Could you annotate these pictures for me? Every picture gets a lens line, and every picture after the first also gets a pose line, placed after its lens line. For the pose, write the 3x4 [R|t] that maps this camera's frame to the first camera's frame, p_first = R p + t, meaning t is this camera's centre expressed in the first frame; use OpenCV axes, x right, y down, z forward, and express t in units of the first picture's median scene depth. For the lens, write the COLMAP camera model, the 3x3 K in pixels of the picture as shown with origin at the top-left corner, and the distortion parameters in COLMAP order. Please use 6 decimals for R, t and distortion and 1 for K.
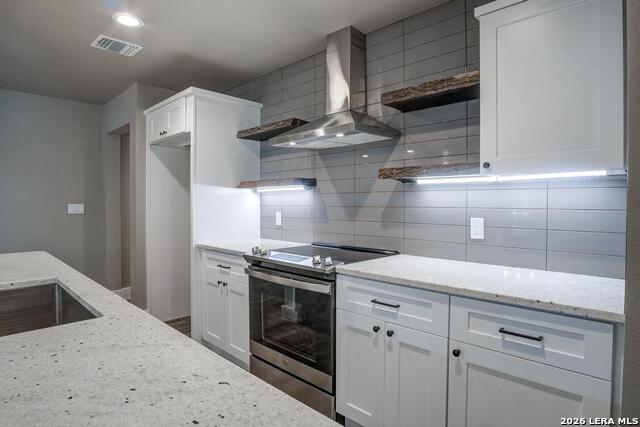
lens RADIAL K [[362.8, 0, 308.0], [0, 362.8, 210.4], [0, 0, 1]] dist [-0.040011, 0.004971]
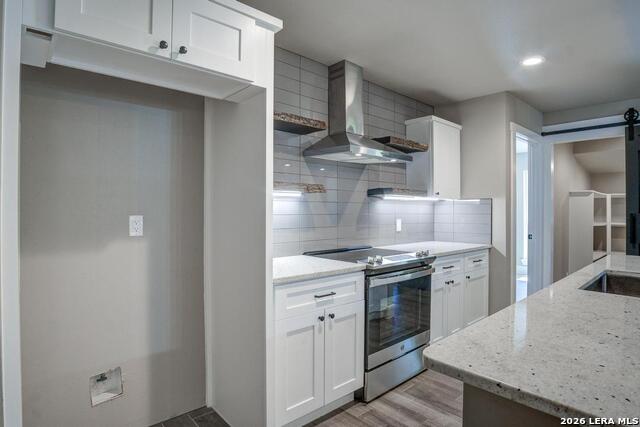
lens RADIAL K [[362.8, 0, 331.4], [0, 362.8, 213.4], [0, 0, 1]] dist [-0.040011, 0.004971]
pose [[0.006985, -0.014134, 0.999876, -1.166299], [0.012199, 0.999827, 0.014048, -0.033109], [-0.999901, 0.012100, 0.007157, 1.143714]]
